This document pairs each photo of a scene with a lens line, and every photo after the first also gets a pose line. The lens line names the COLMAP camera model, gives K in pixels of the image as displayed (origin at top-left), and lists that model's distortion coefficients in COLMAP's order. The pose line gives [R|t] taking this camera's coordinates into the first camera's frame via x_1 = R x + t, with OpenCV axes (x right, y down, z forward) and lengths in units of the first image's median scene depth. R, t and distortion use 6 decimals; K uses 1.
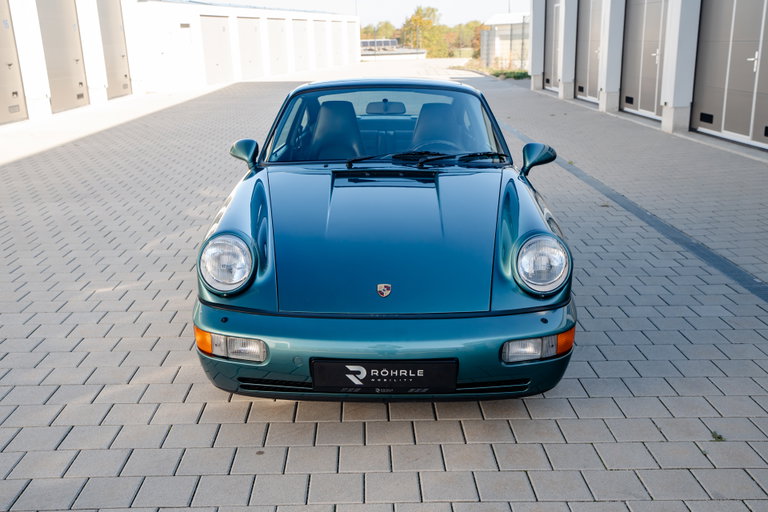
lens RADIAL K [[778.6, 0, 384.0], [0, 778.6, 256.0], [0, 0, 1]] dist [0.045204, 0.007100]
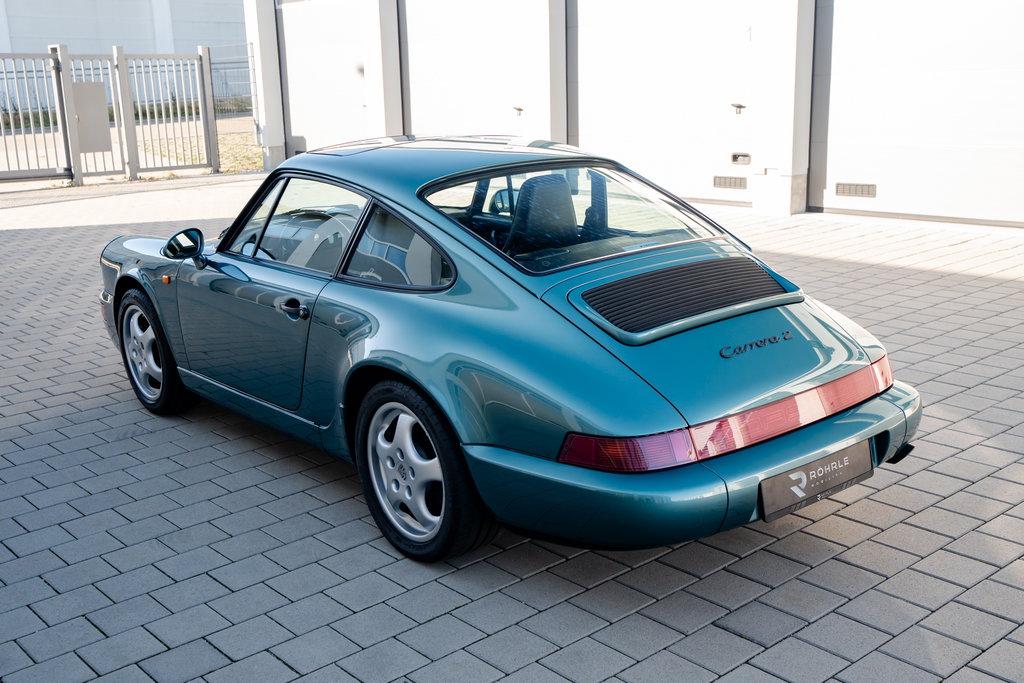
lens RADIAL K [[1126.8, 0, 512.0], [0, 1126.8, 341.5], [0, 0, 1]] dist [0.051298, 0.015988]
pose [[-0.766925, 0.185068, -0.614472, 0.938419], [-0.131740, 0.891717, 0.432996, -0.799752], [0.628069, 0.413026, -0.659499, 2.835310]]
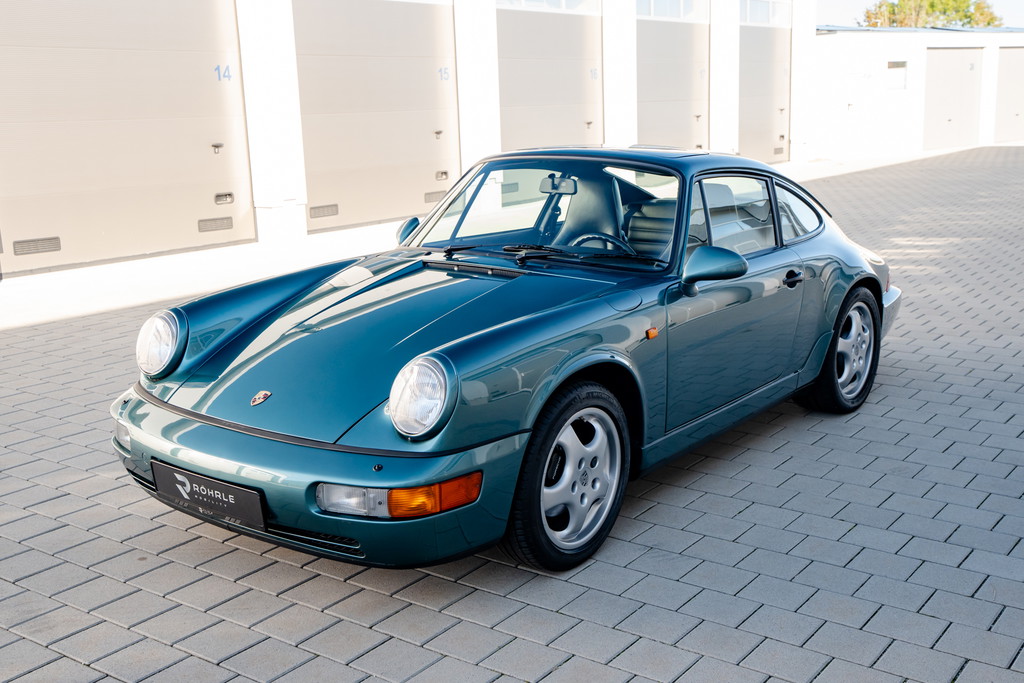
lens RADIAL K [[1126.8, 0, 512.0], [0, 1126.8, 341.5], [0, 0, 1]] dist [0.051298, 0.015988]
pose [[0.796555, 0.120336, -0.592468, 0.940997], [-0.147709, 0.989028, 0.002292, -0.059196], [0.586244, 0.085687, 0.805590, 0.190188]]
